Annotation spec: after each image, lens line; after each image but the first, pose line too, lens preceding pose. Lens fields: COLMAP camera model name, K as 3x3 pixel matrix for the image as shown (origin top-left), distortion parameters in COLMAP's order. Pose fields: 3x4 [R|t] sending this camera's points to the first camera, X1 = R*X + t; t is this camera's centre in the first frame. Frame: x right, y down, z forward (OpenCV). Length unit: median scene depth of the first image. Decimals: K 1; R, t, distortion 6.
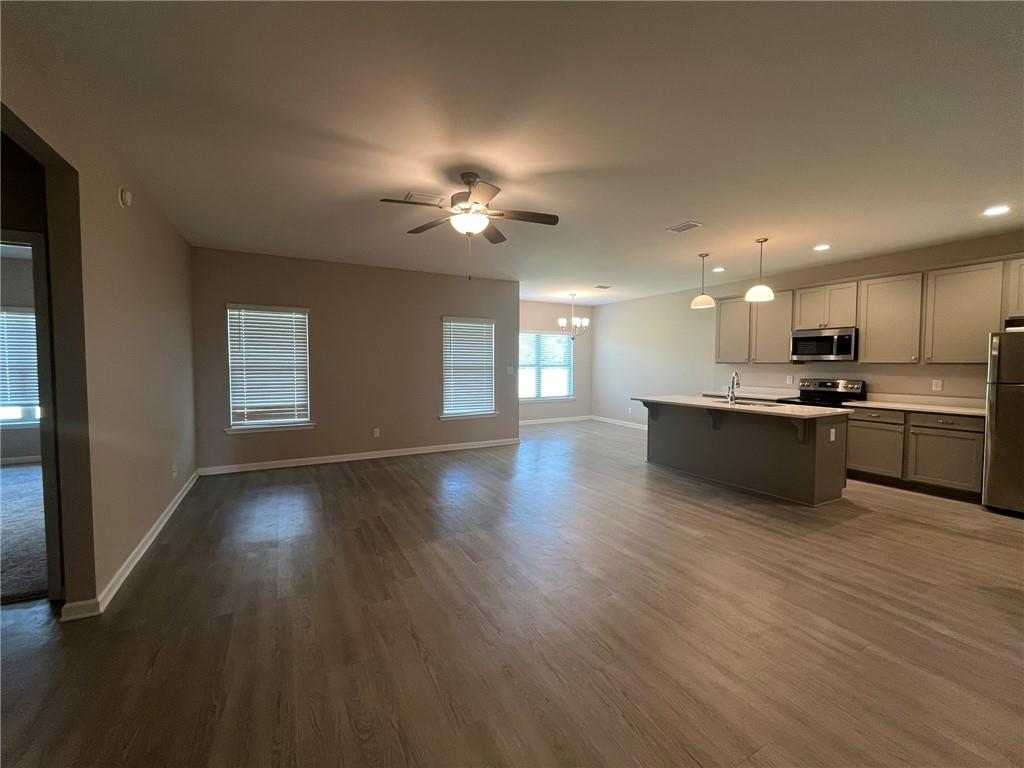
lens RADIAL K [[419.3, 0, 509.6], [0, 419.3, 381.2], [0, 0, 1]] dist [0.002424, -0.002945]
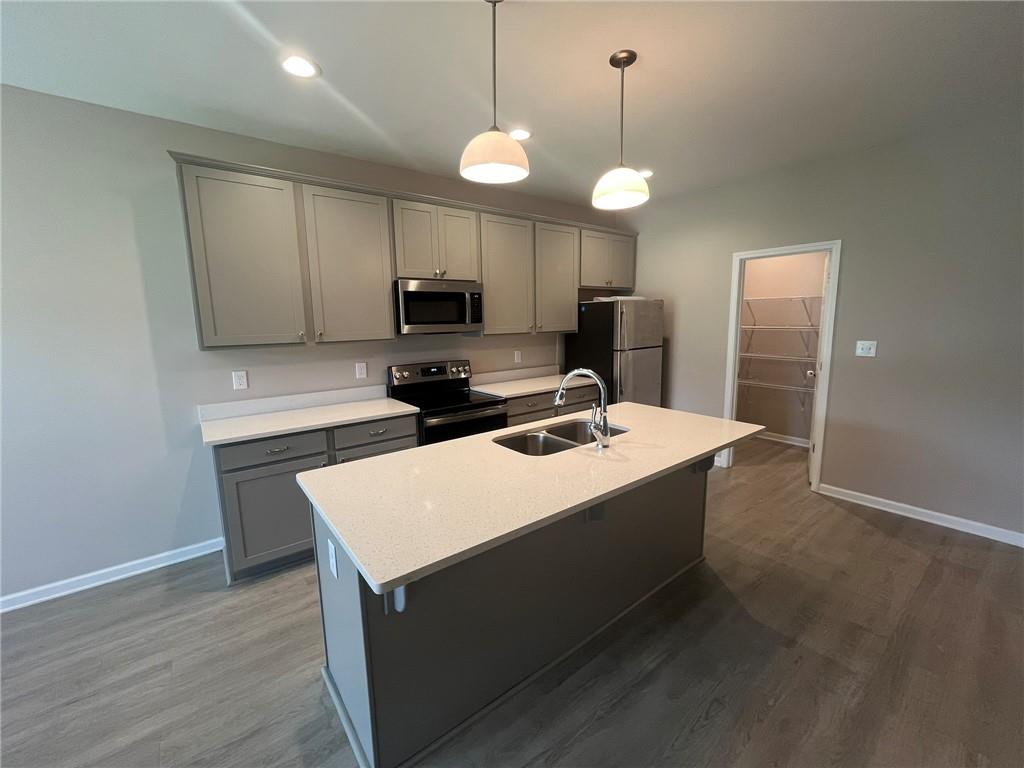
lens RADIAL K [[419.3, 0, 509.6], [0, 419.3, 381.2], [0, 0, 1]] dist [0.002424, -0.002945]
pose [[-0.158073, -0.146531, 0.976495, 0.145907], [0.062064, 0.985498, 0.157929, -0.082202], [-0.985475, 0.085570, -0.146686, 1.168604]]
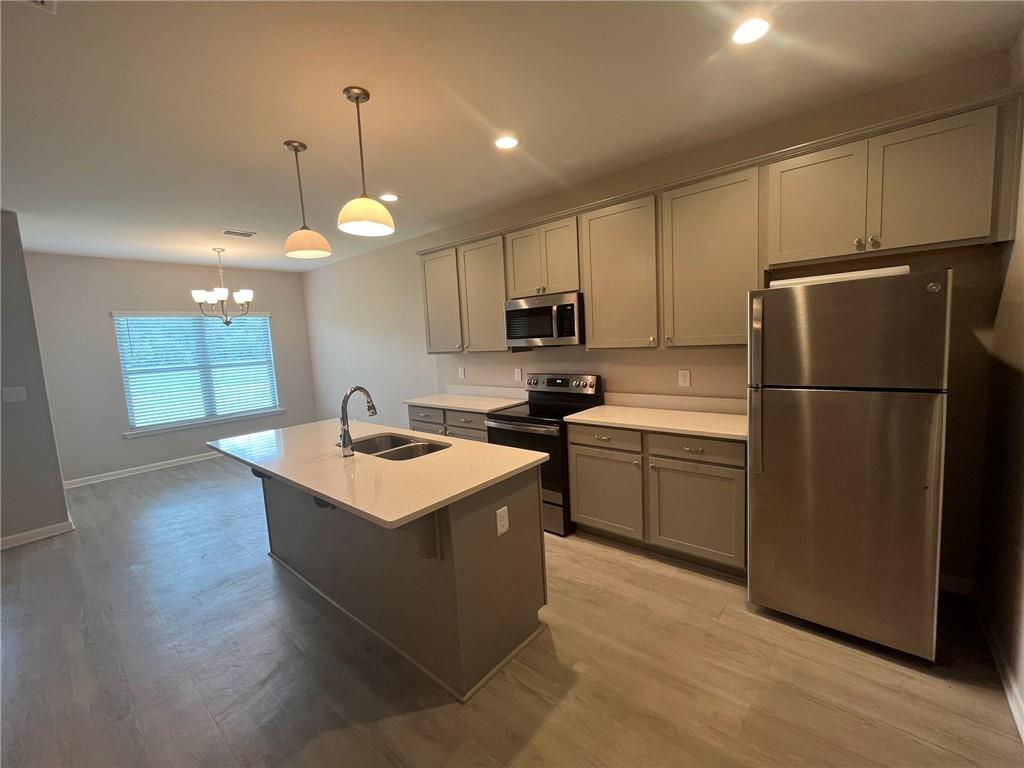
lens RADIAL K [[419.3, 0, 509.6], [0, 419.3, 381.2], [0, 0, 1]] dist [0.002424, -0.002945]
pose [[0.932796, -0.089991, 0.348990, 0.551901], [0.071955, 0.995331, 0.064334, -0.048038], [-0.353150, -0.034899, 0.934916, 0.498867]]
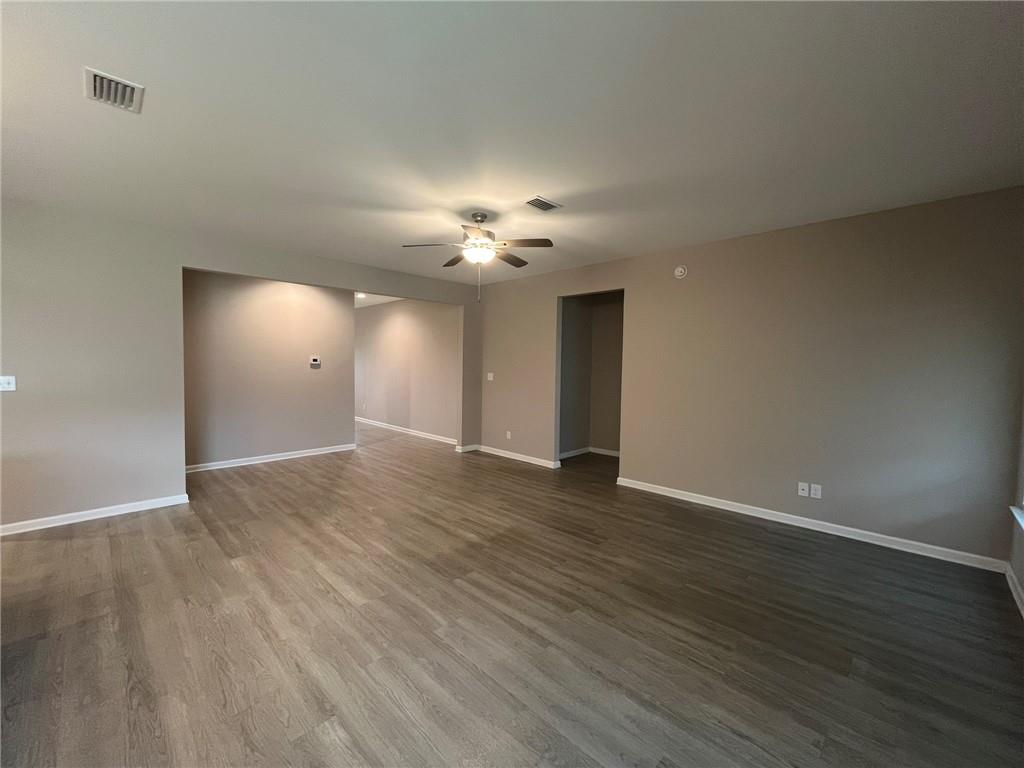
lens RADIAL K [[419.3, 0, 509.6], [0, 419.3, 381.2], [0, 0, 1]] dist [0.002424, -0.002945]
pose [[-0.958754, -0.002268, -0.284229, 0.104120], [-0.029134, 0.995486, 0.090329, -0.083968], [0.282741, 0.094884, -0.954492, 1.421312]]
